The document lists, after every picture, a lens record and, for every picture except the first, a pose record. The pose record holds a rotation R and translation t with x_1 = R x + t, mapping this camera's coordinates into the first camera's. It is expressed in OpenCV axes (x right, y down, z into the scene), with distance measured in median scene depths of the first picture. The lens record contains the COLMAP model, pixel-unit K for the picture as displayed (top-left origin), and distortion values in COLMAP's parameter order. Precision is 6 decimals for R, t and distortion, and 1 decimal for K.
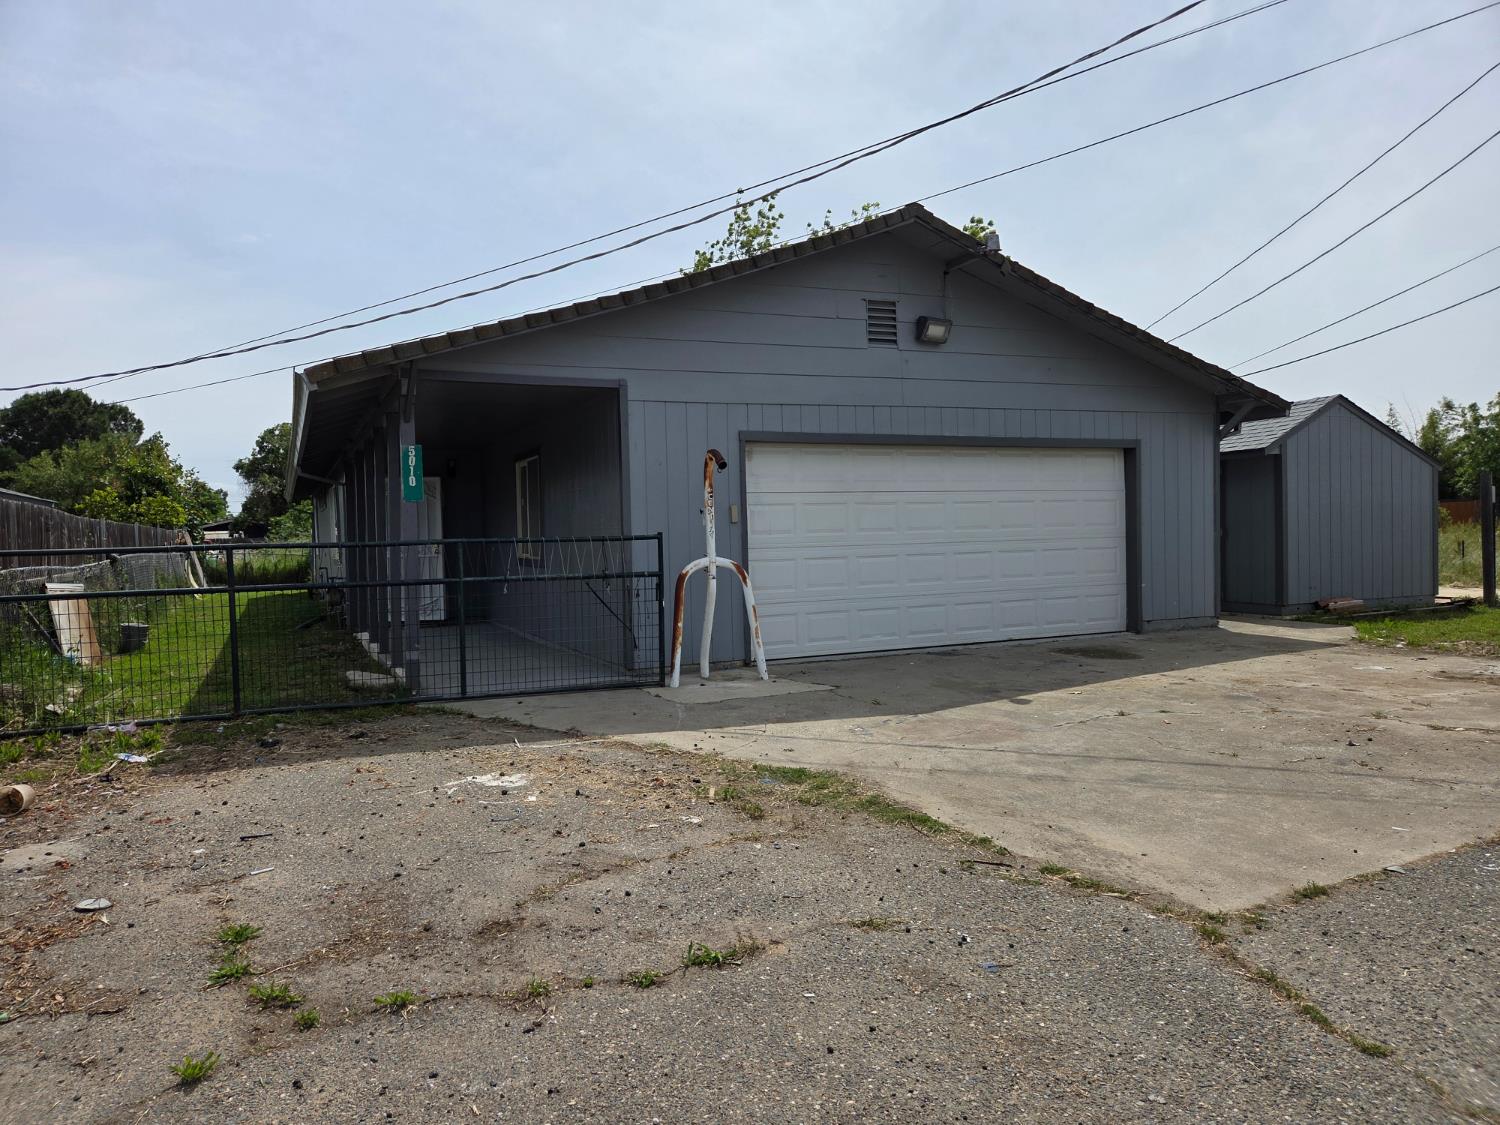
lens RADIAL K [[1005.3, 0, 749.9], [0, 1005.3, 574.8], [0, 0, 1]] dist [0.030422, -0.000867]
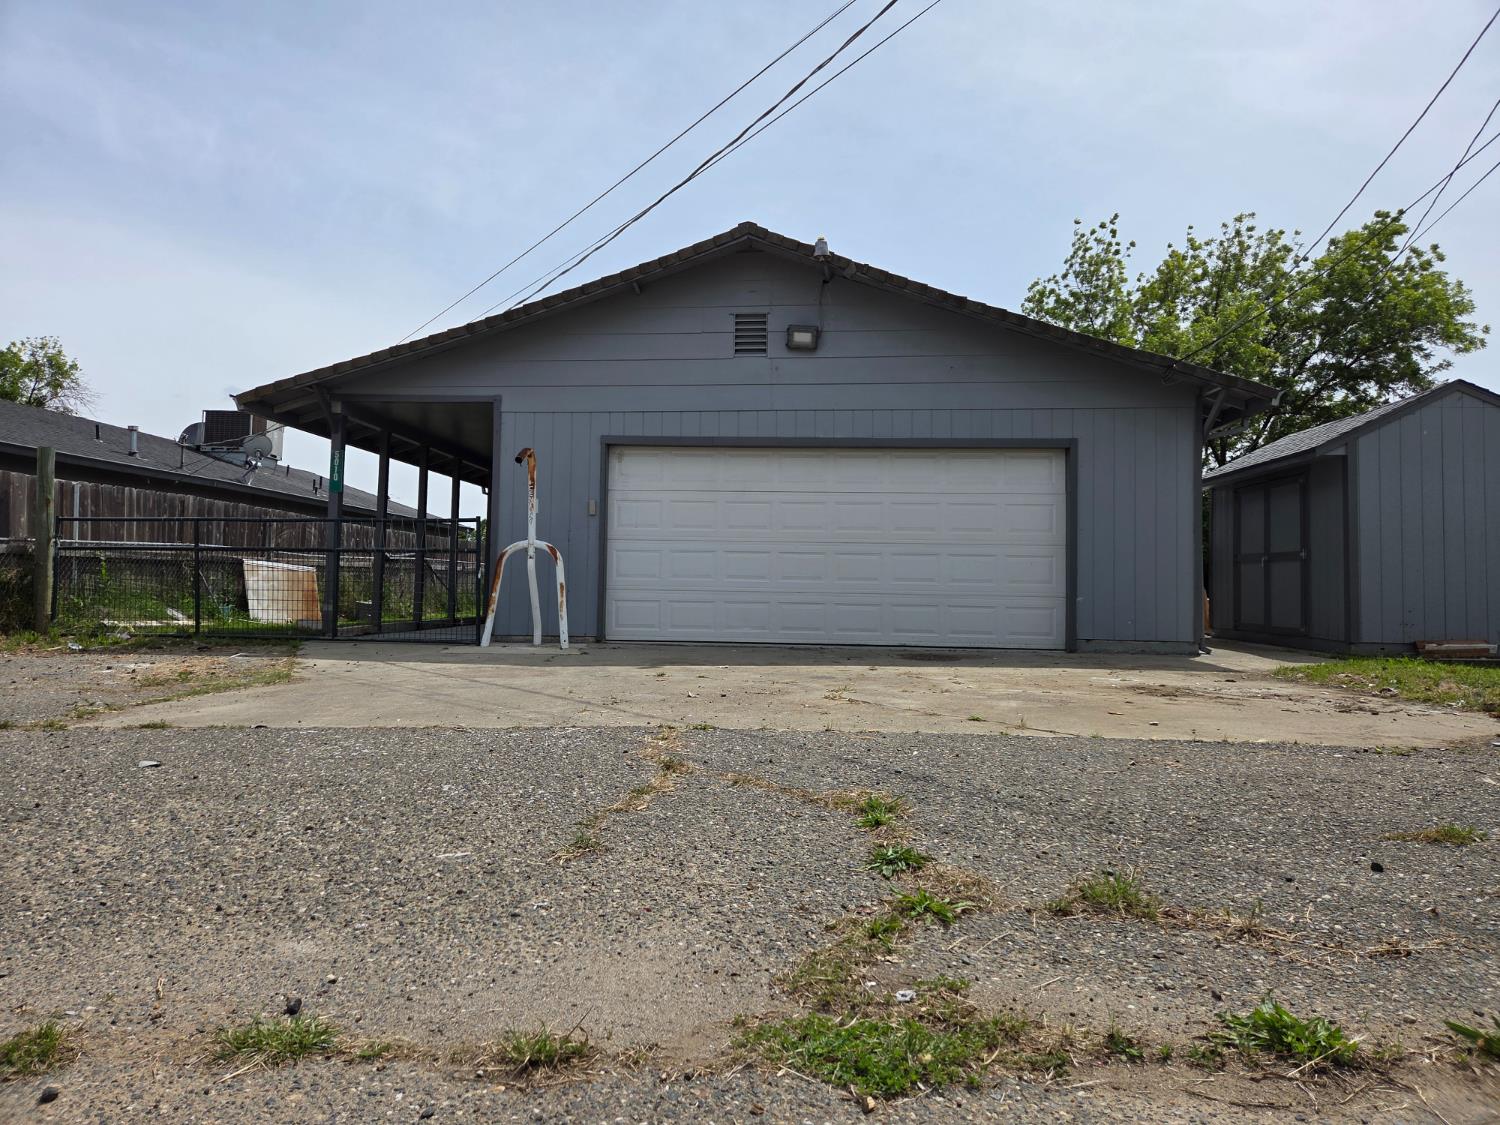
lens RADIAL K [[1005.3, 0, 754.2], [0, 1005.3, 548.2], [0, 0, 1]] dist [0.030422, -0.000867]
pose [[0.874635, 0.019976, -0.484370, 0.654750], [-0.057551, 0.996364, -0.062829, 0.044103], [0.481354, 0.082829, 0.872604, 0.084854]]
